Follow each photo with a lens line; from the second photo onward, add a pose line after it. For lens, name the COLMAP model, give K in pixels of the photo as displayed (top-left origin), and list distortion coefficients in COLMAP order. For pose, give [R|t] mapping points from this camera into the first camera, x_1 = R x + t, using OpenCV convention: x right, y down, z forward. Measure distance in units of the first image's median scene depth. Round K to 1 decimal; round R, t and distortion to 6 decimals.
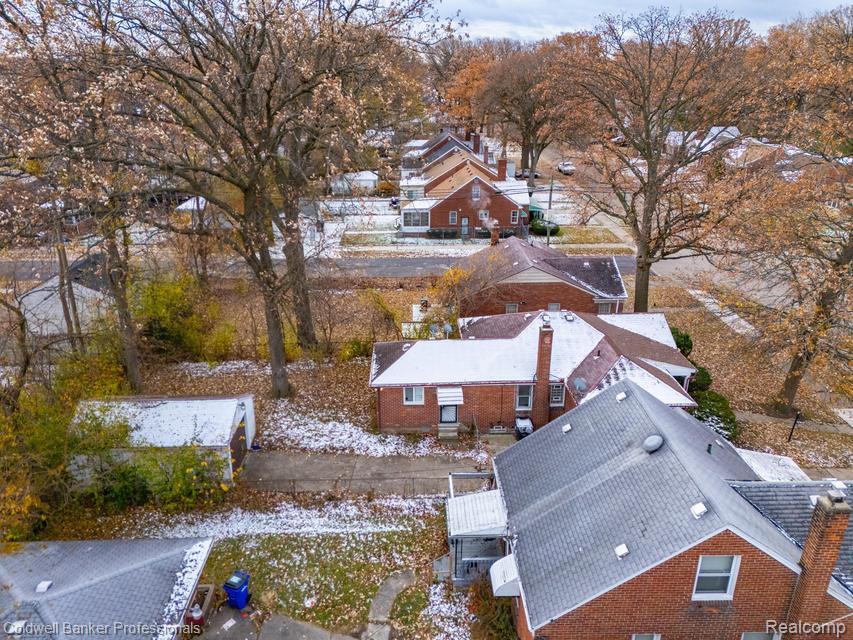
lens RADIAL K [[623.3, 0, 426.5], [0, 623.3, 320.0], [0, 0, 1]] dist [0.079800, -0.076186]
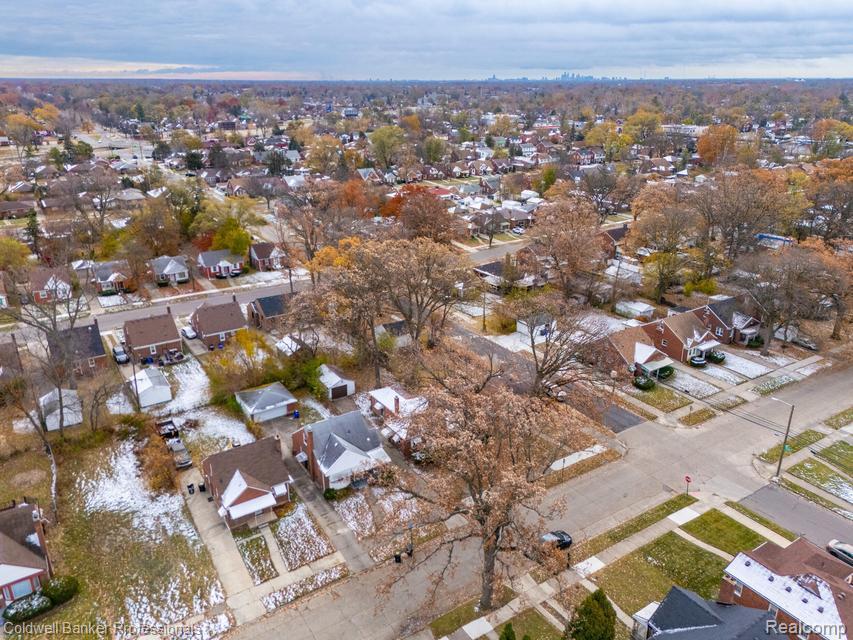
lens RADIAL K [[623.3, 0, 426.5], [0, 623.3, 320.0], [0, 0, 1]] dist [0.079800, -0.076186]
pose [[0.520952, 0.306202, -0.796774, 2.460028], [-0.317612, 0.935954, 0.152025, -0.810733], [0.792295, 0.173867, 0.584841, -0.677916]]
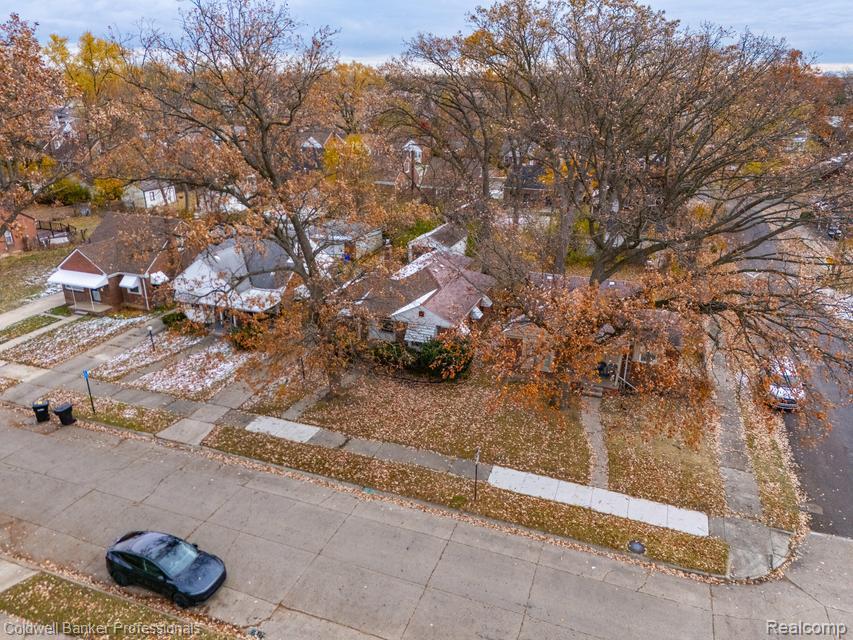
lens RADIAL K [[623.3, 0, 426.5], [0, 623.3, 320.0], [0, 0, 1]] dist [0.079800, -0.076186]
pose [[-0.378545, 0.325537, -0.866446, 1.596367], [-0.349318, 0.816636, 0.459437, -0.596064], [0.857135, 0.476583, -0.195417, 1.453109]]
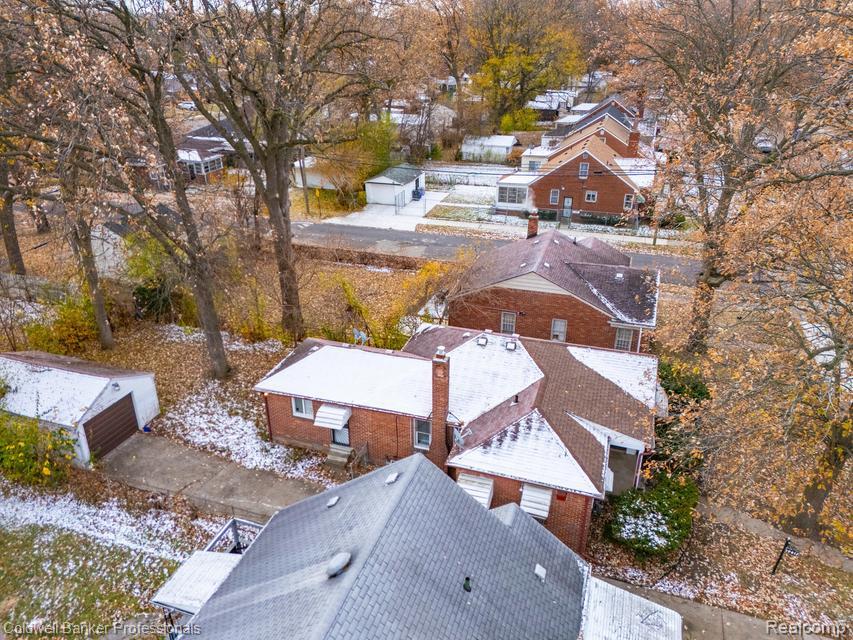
lens RADIAL K [[623.3, 0, 426.5], [0, 623.3, 320.0], [0, 0, 1]] dist [0.079800, -0.076186]
pose [[0.937144, 0.147849, -0.316073, 0.409201], [-0.128448, 0.988363, 0.081484, -0.095389], [0.324442, -0.035764, 0.945229, 0.235962]]
